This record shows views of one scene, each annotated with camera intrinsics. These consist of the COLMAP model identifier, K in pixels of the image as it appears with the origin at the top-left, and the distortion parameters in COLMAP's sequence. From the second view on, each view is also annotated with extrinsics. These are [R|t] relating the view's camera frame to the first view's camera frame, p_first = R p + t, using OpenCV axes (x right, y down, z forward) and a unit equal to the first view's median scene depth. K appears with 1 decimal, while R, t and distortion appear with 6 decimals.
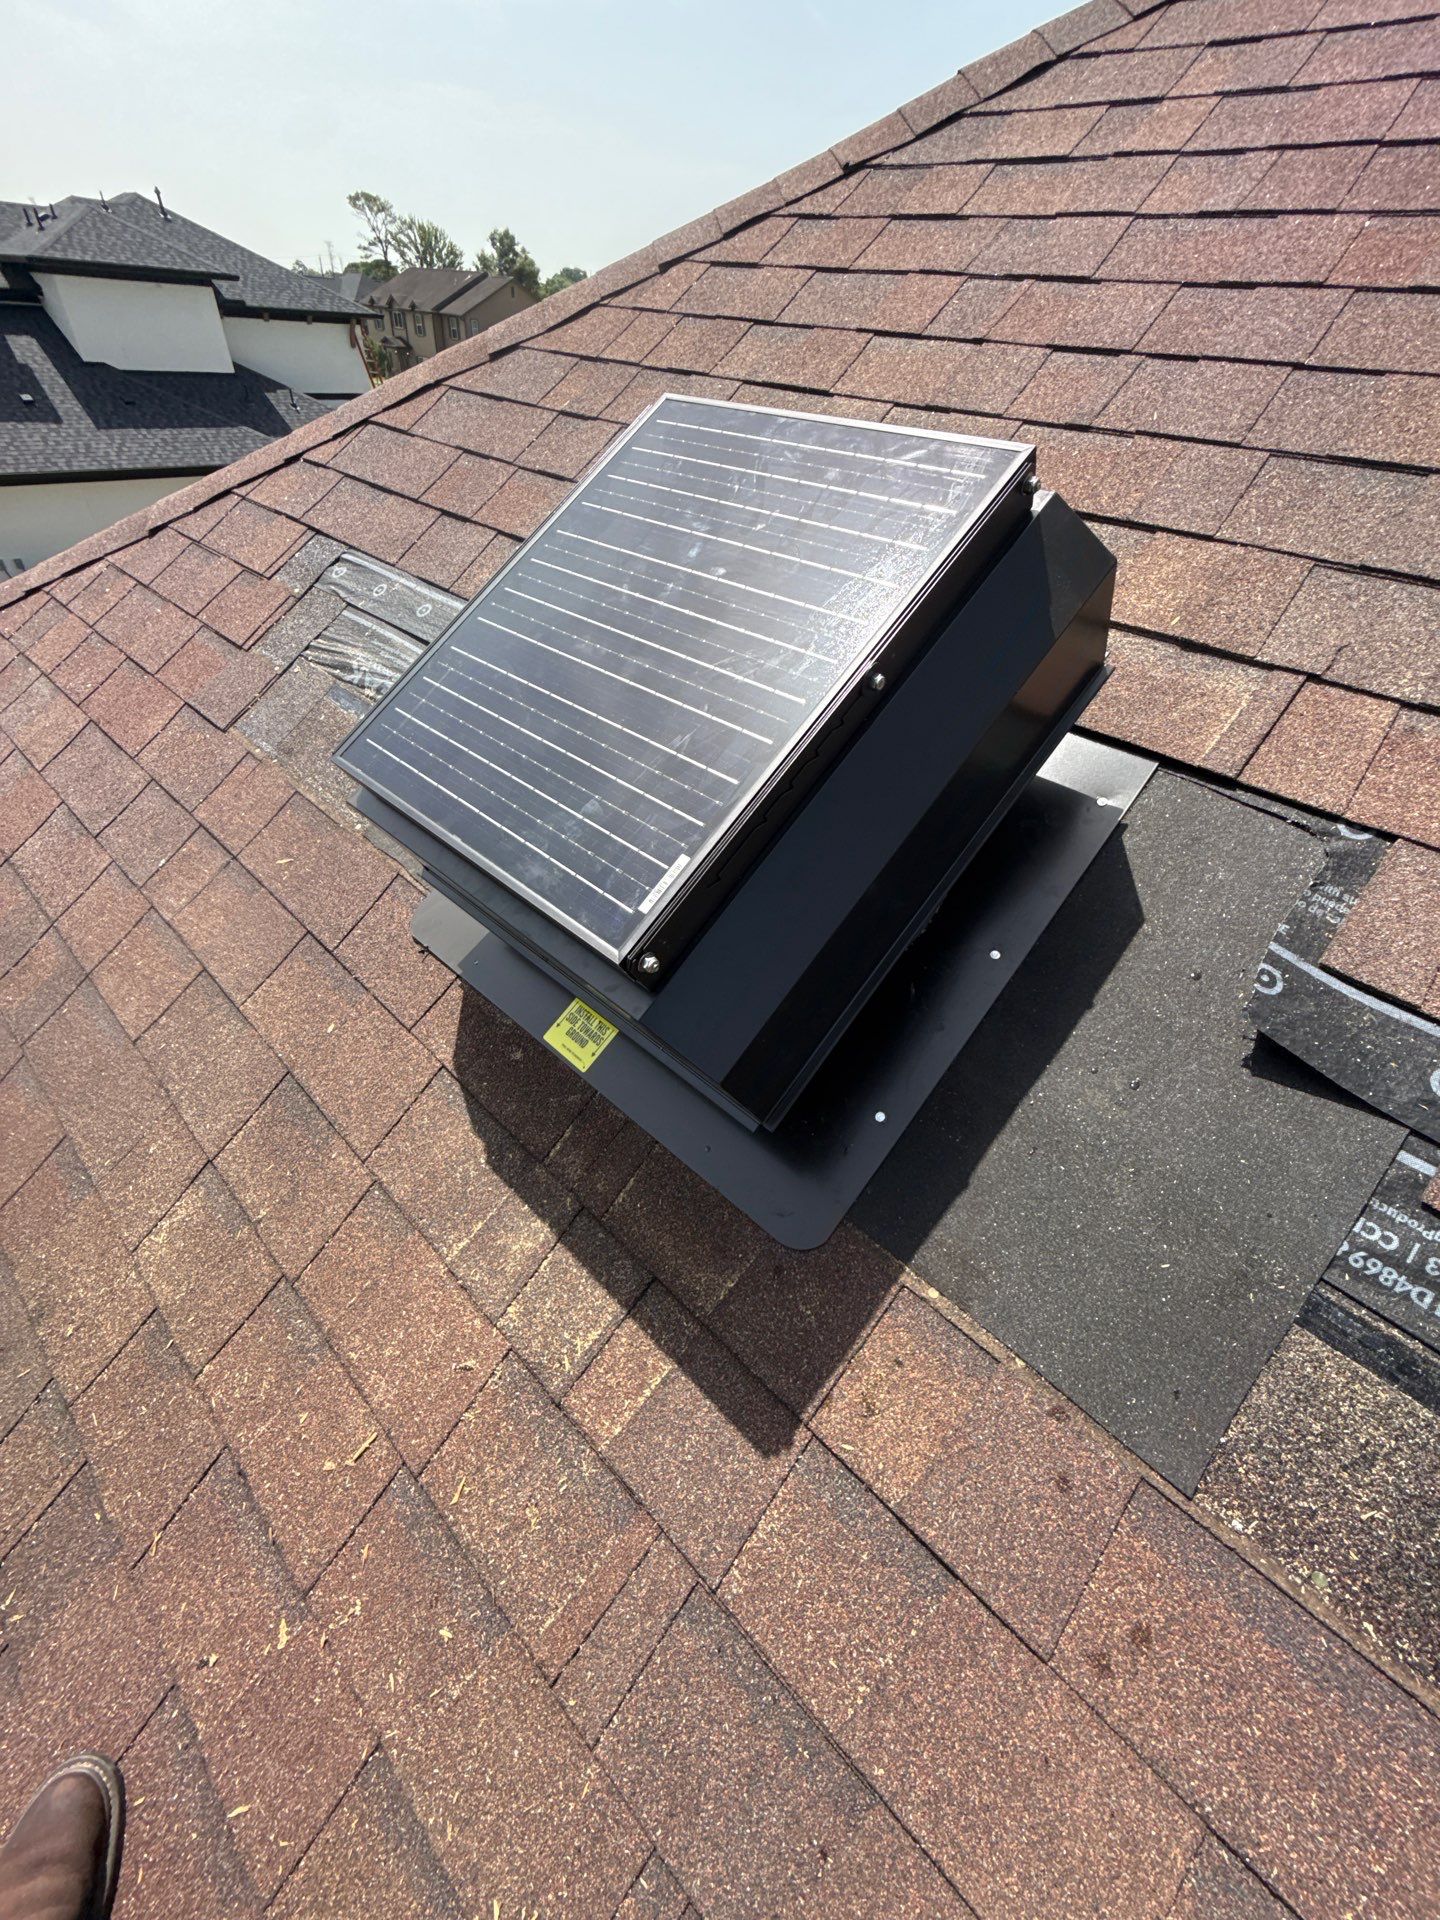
lens RADIAL K [[772.7, 0, 713.9], [0, 772.7, 966.3], [0, 0, 1]] dist [0.001370, 0.000129]
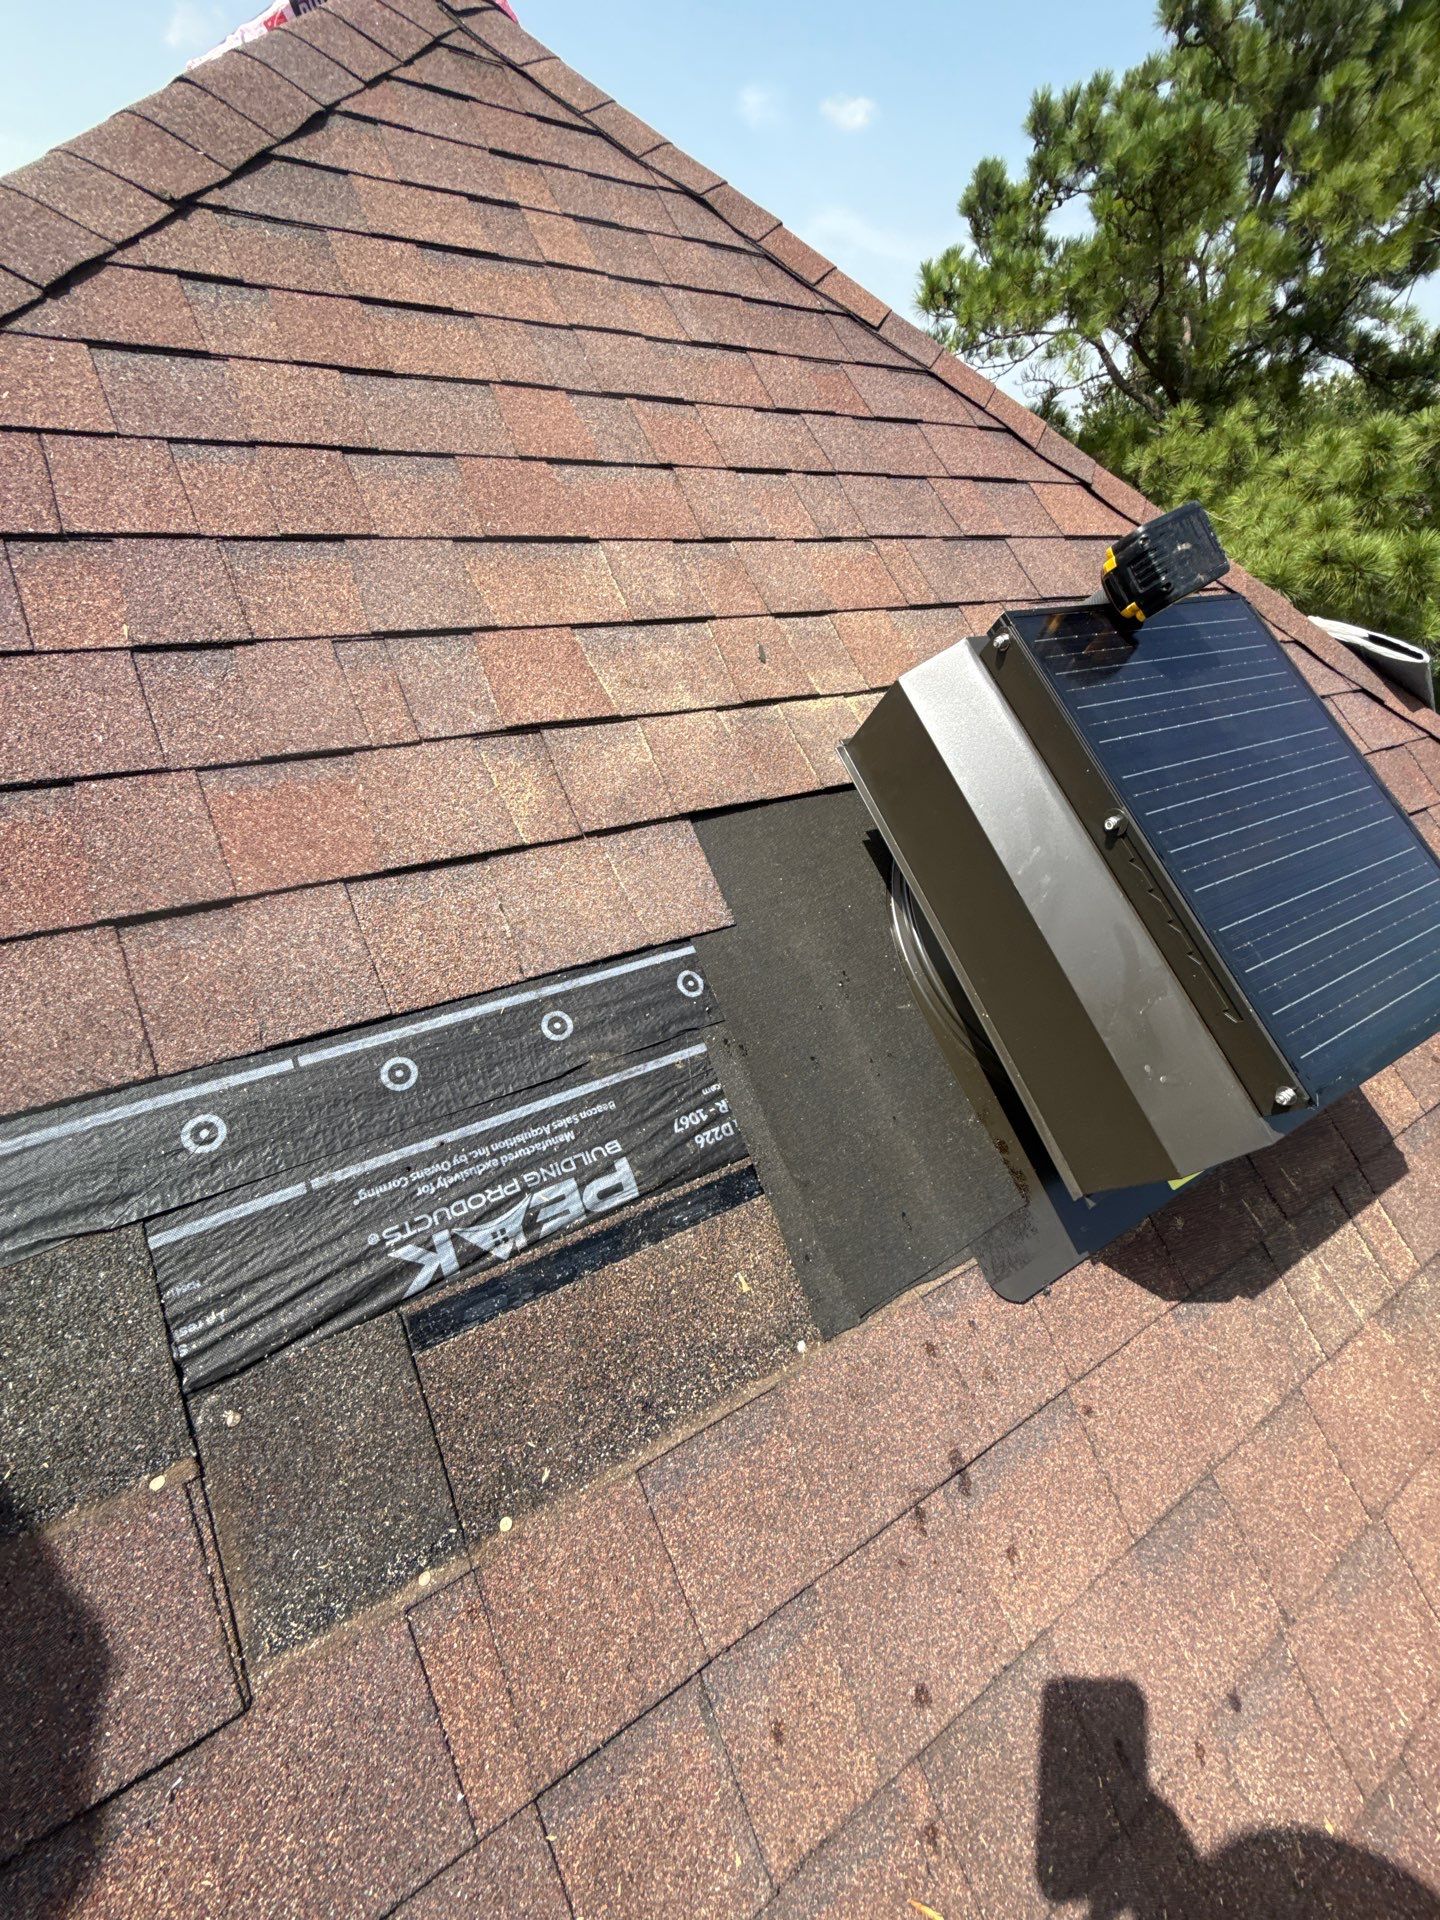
lens RADIAL K [[772.7, 0, 711.4], [0, 772.7, 961.8], [0, 0, 1]] dist [0.001370, 0.000129]
pose [[0.273043, -0.599757, 0.752156, -1.108776], [0.573924, 0.729038, 0.372981, -0.985214], [-0.772048, 0.329841, 0.543274, 0.906864]]
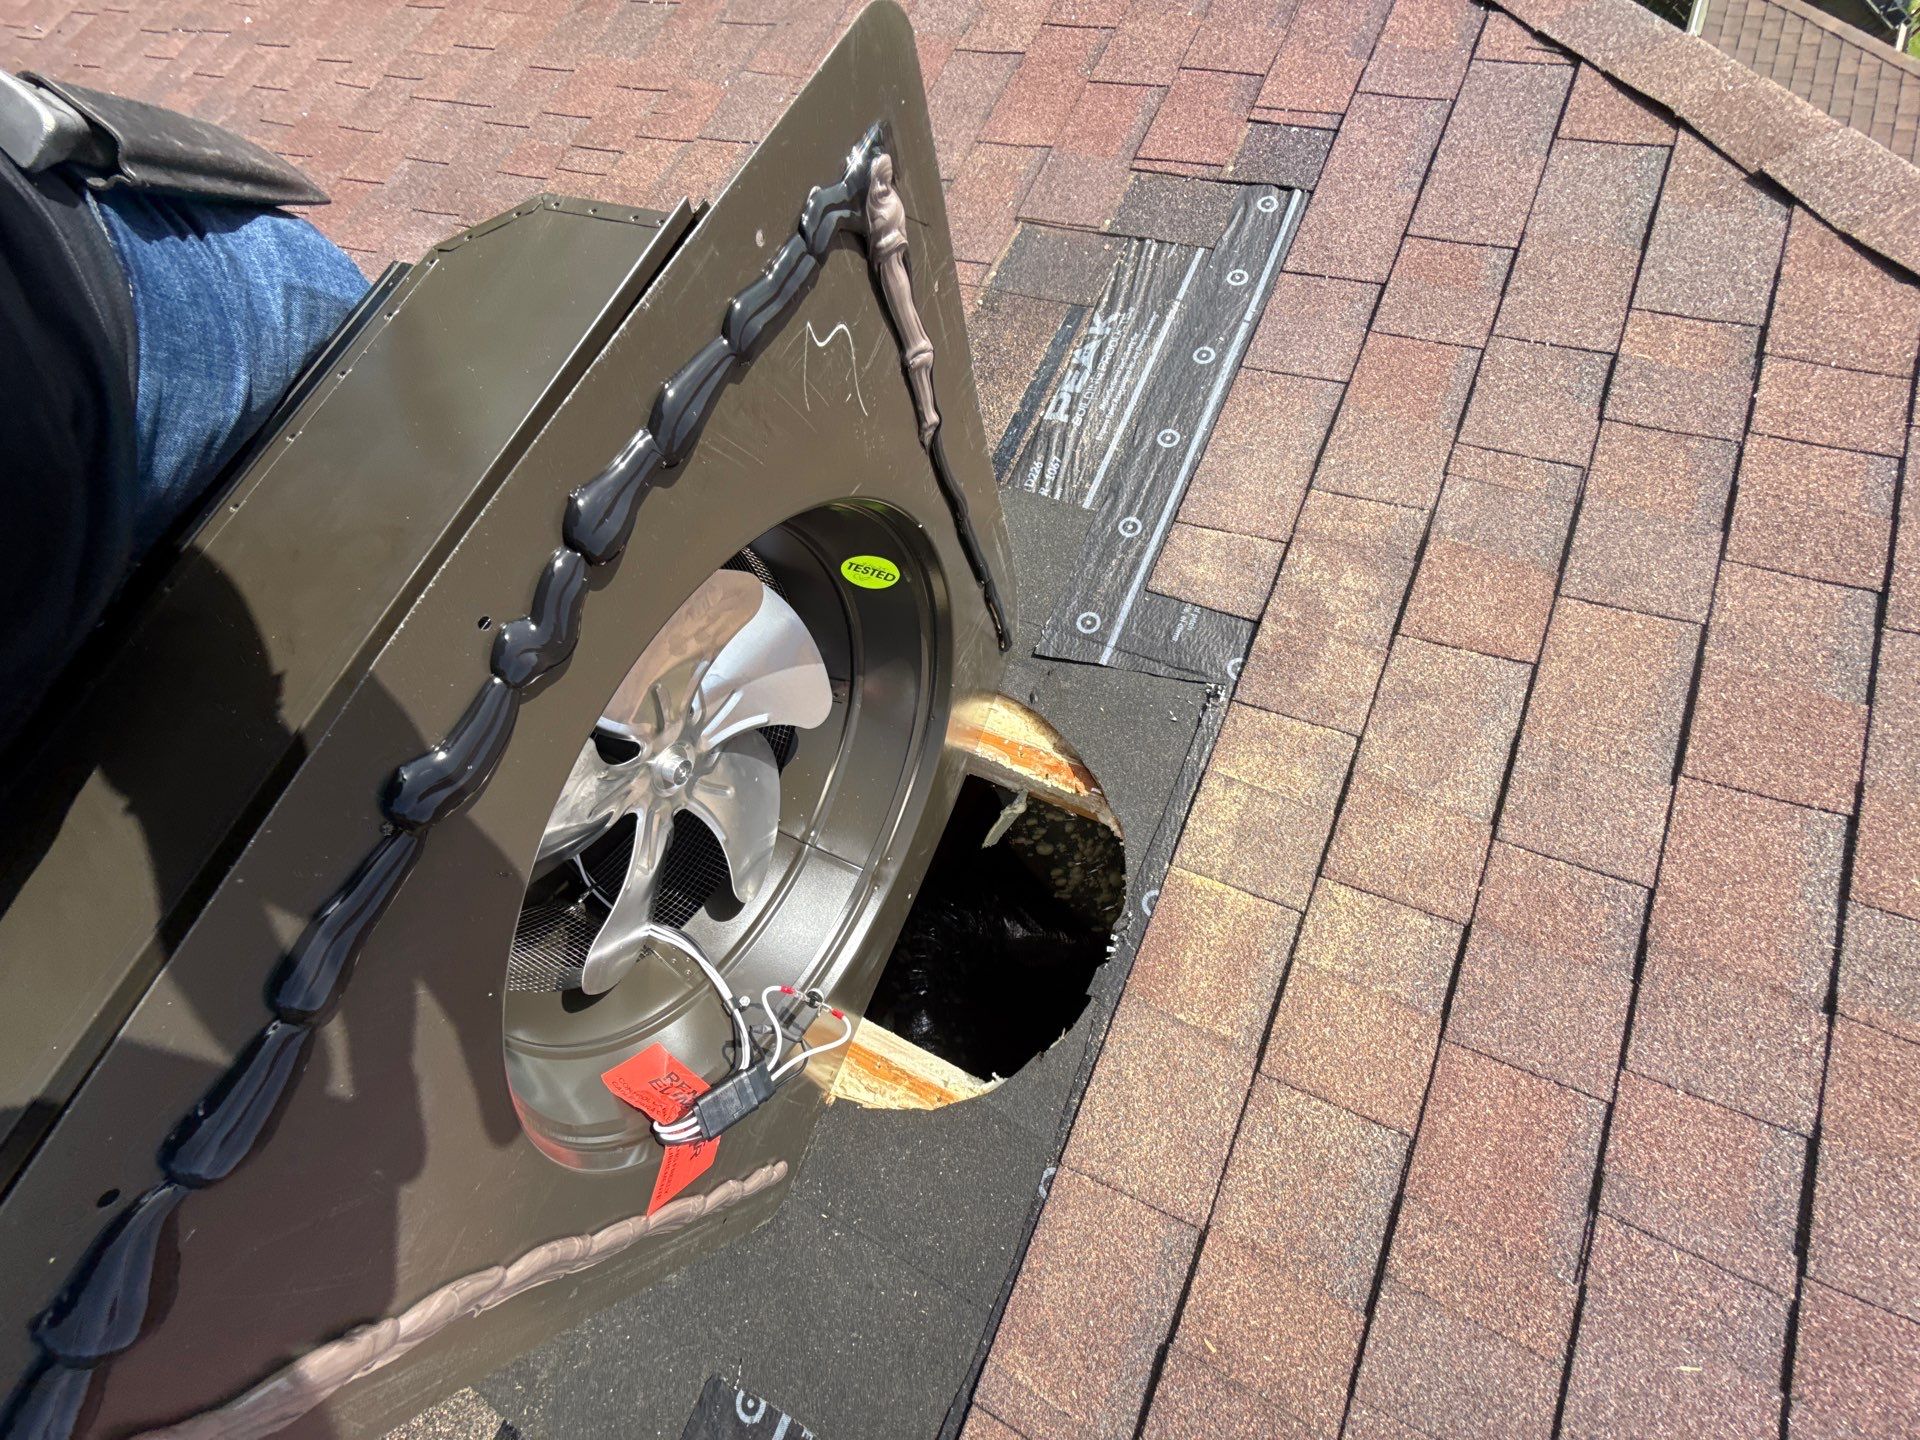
lens RADIAL K [[761.7, 0, 958.3], [0, 761.7, 710.5], [0, 0, 1]] dist [0.002006, -0.000428]
pose [[0.307399, 0.947900, -0.083617, -0.051996], [-0.814953, 0.307611, 0.491149, -0.888958], [0.491282, -0.082834, 0.867053, 0.238475]]
